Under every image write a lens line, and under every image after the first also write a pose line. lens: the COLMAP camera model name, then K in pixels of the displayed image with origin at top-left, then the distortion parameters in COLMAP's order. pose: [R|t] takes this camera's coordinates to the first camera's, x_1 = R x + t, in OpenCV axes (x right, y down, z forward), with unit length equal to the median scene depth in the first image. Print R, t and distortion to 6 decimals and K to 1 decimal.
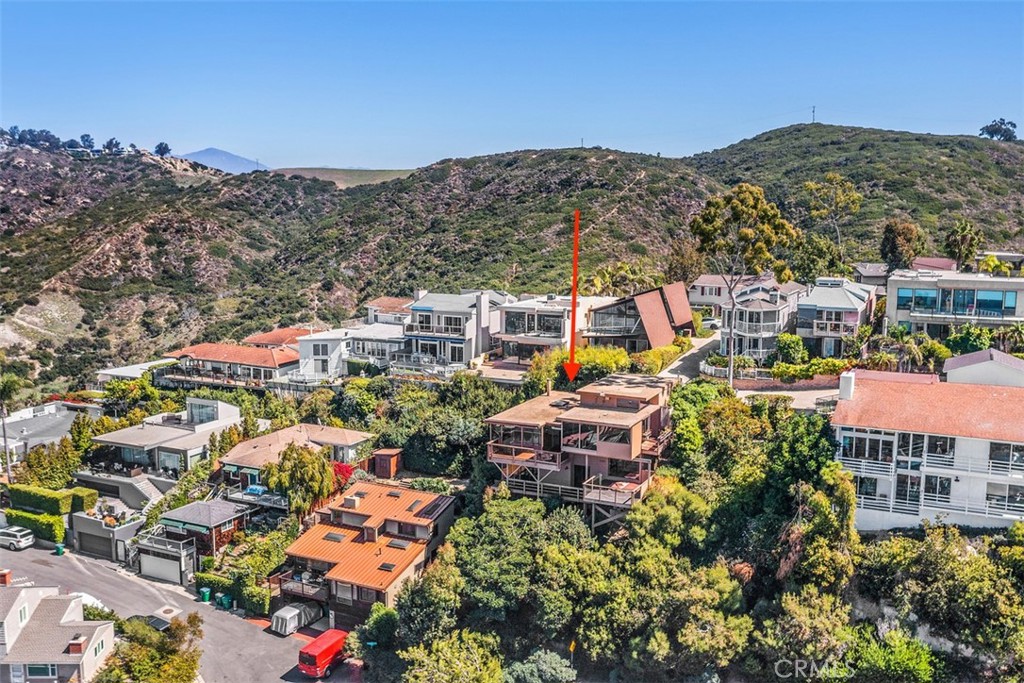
lens RADIAL K [[851.9, 0, 510.0], [0, 851.9, 340.4], [0, 0, 1]] dist [0.000006, 0.007447]
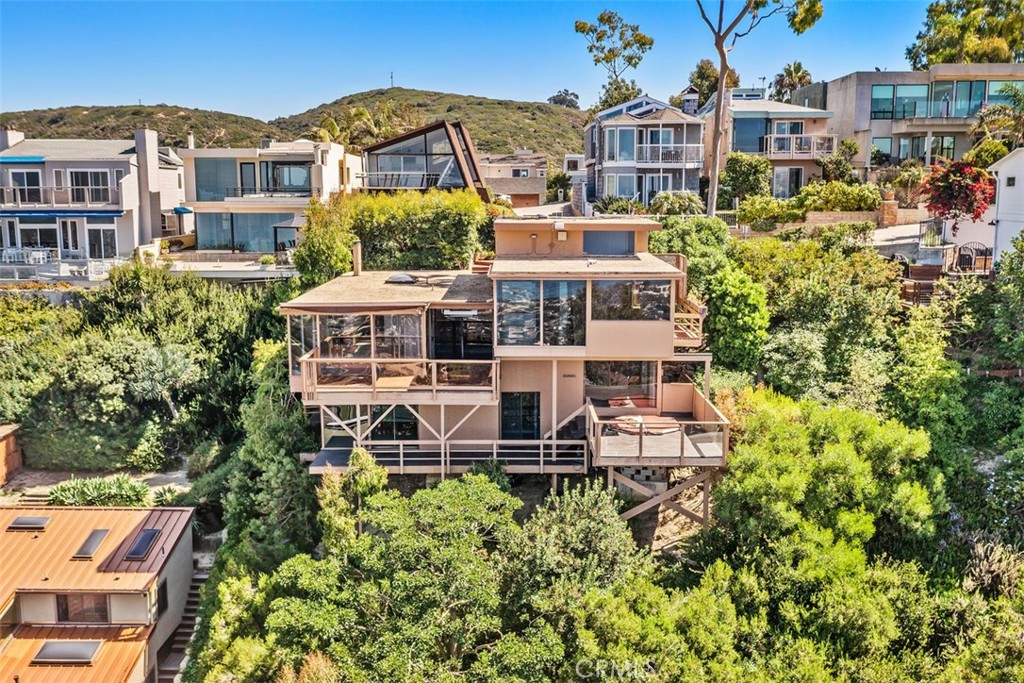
lens RADIAL K [[896.2, 0, 465.7], [0, 896.2, 342.0], [0, 0, 1]] dist [-0.005787, 0.000303]
pose [[0.910122, -0.068563, 0.408627, -0.101869], [0.060504, 0.997634, 0.032634, 0.083292], [-0.409898, -0.004977, 0.912118, 0.472141]]
